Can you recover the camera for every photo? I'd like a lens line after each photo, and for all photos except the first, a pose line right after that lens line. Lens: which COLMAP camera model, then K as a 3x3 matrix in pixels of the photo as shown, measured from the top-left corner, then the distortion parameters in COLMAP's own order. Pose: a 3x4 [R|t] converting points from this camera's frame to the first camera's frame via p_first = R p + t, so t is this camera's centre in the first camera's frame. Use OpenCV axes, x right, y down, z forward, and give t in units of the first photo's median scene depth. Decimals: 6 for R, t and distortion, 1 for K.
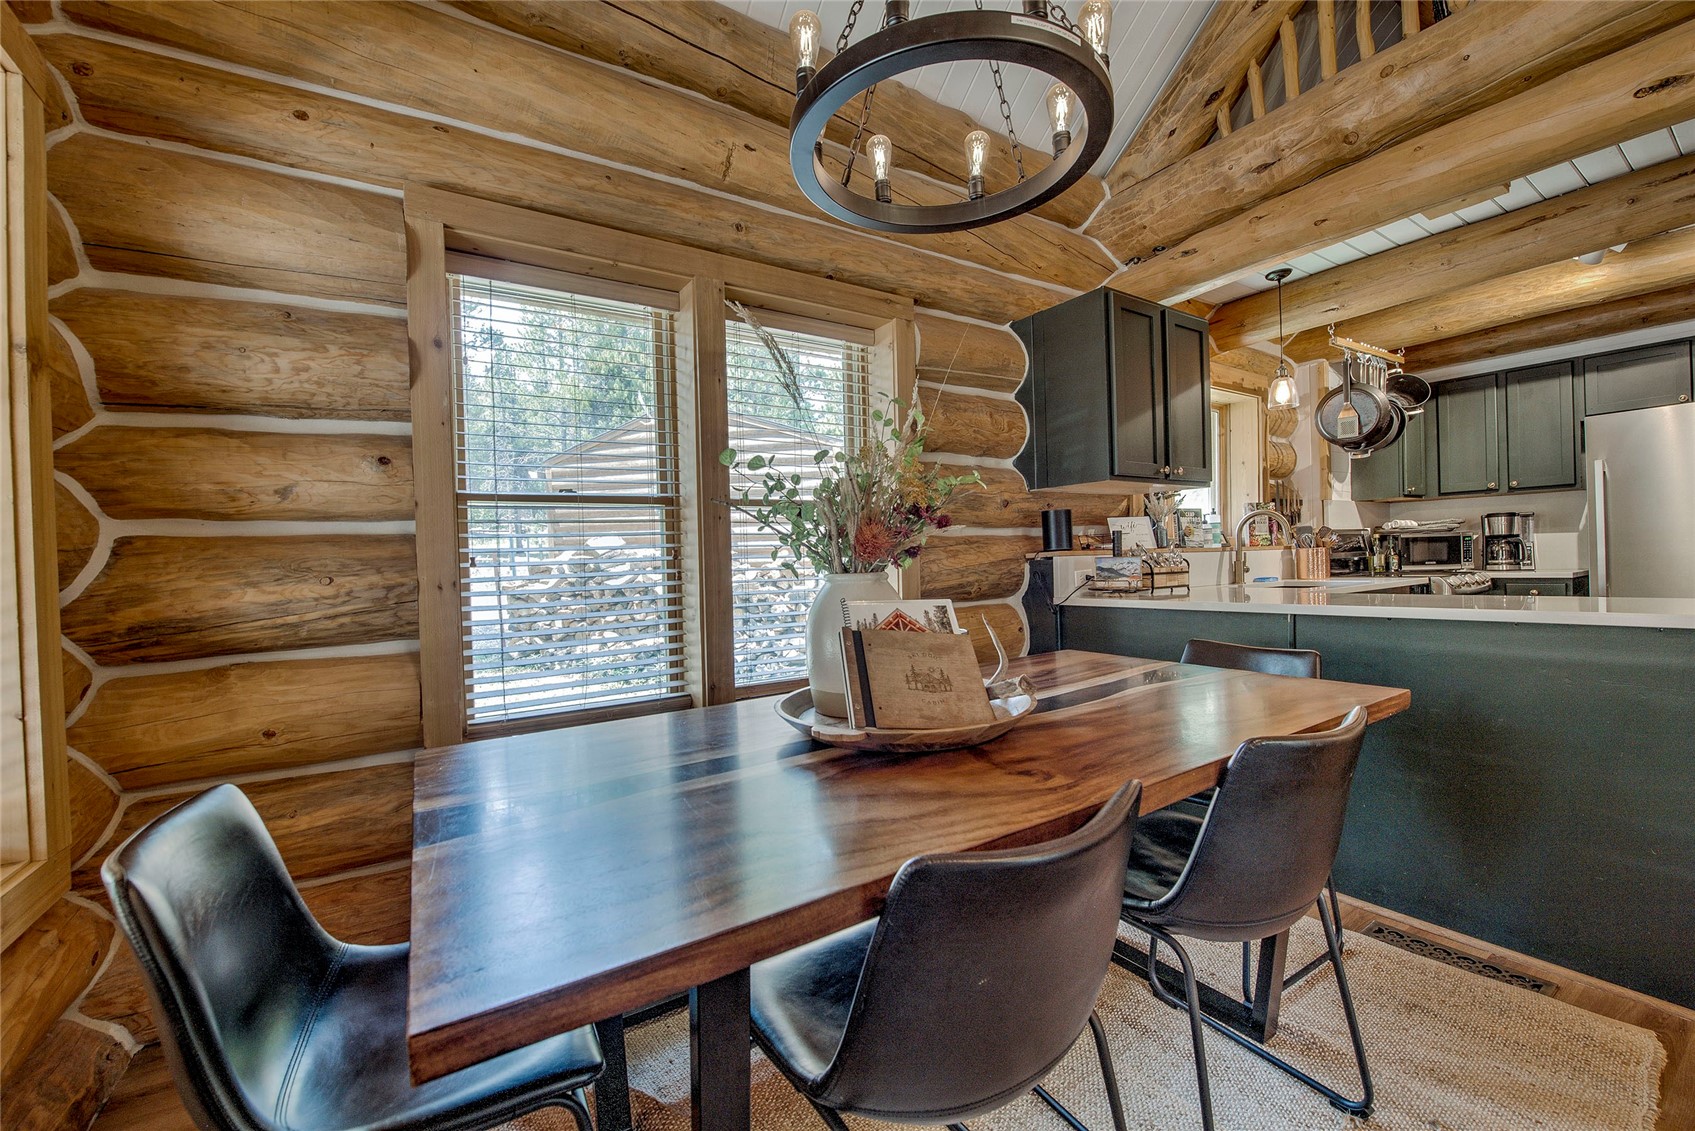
lens RADIAL K [[679.3, 0, 850.1], [0, 679.3, 569.7], [0, 0, 1]] dist [-0.018512, -0.001916]
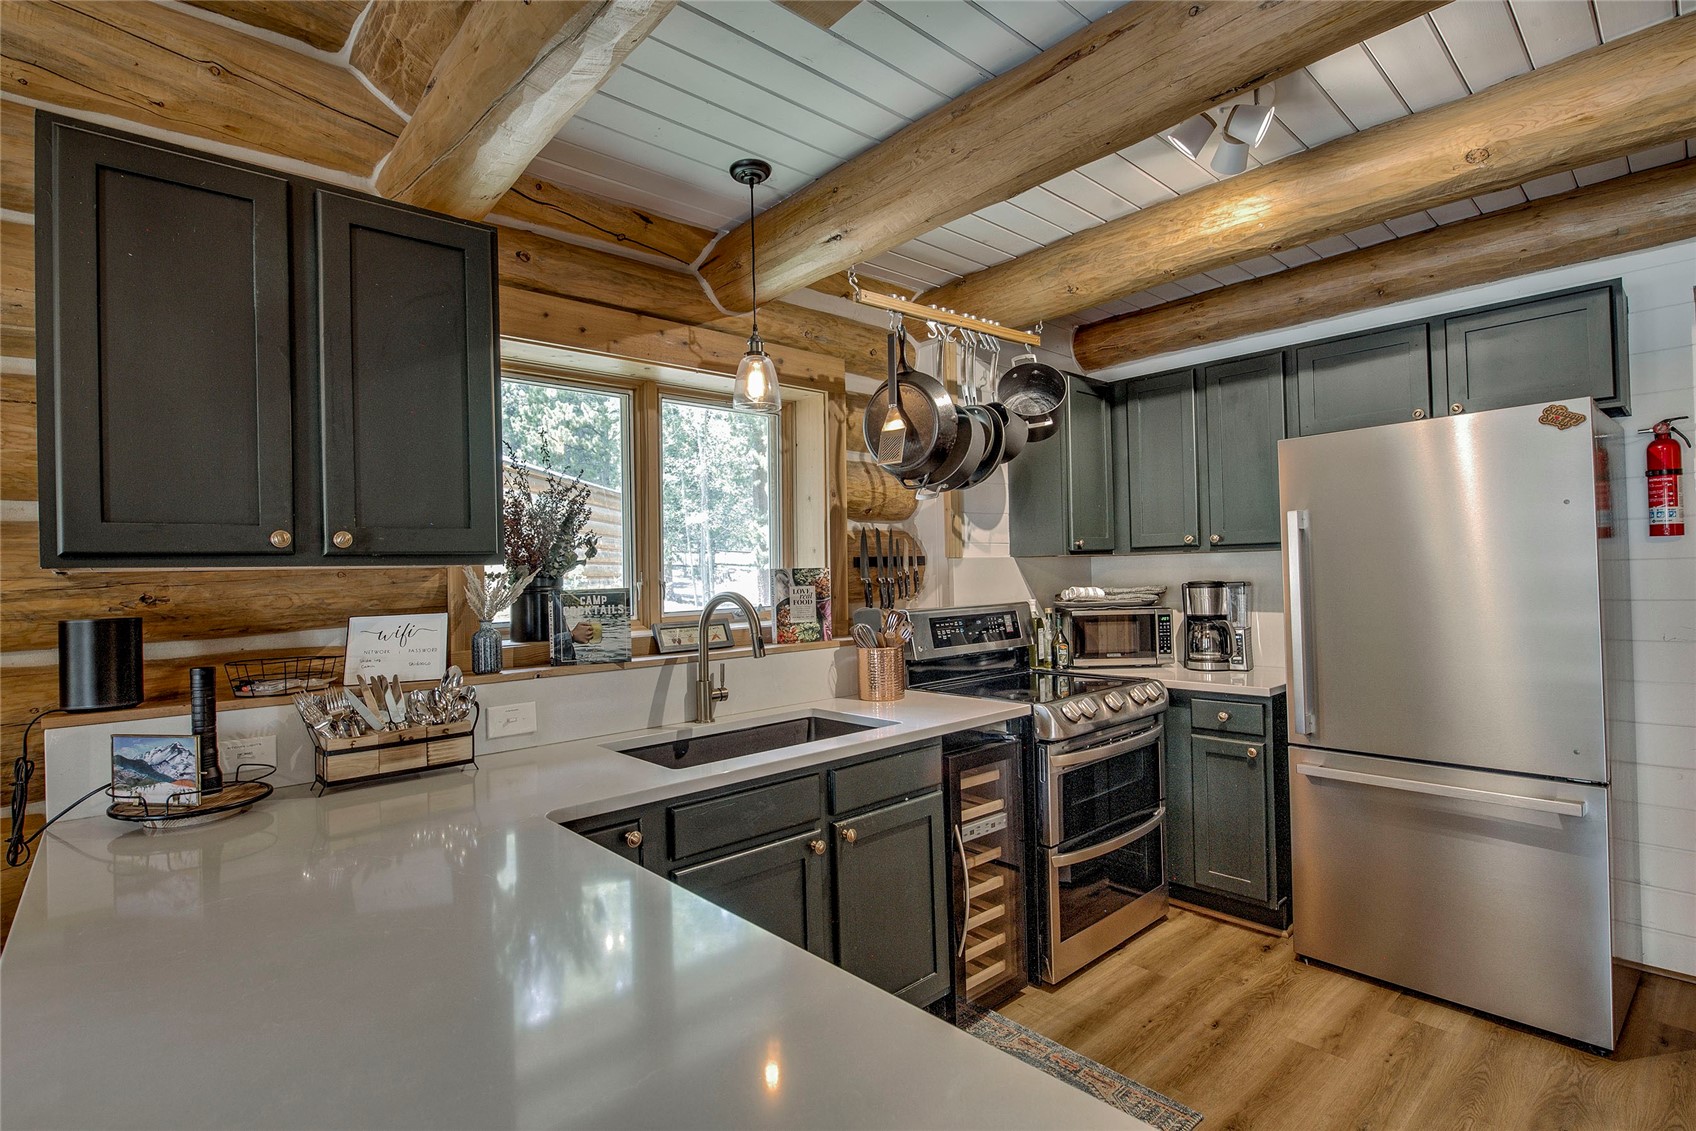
lens RADIAL K [[801.7, 0, 848.2], [0, 801.7, 565.0], [0, 0, 1]] dist [-0.013107, -0.000819]
pose [[0.987370, 0.006322, 0.158308, 0.604797], [-0.001114, 0.999456, -0.032966, -0.089267], [-0.158431, 0.032373, 0.986839, 0.333005]]
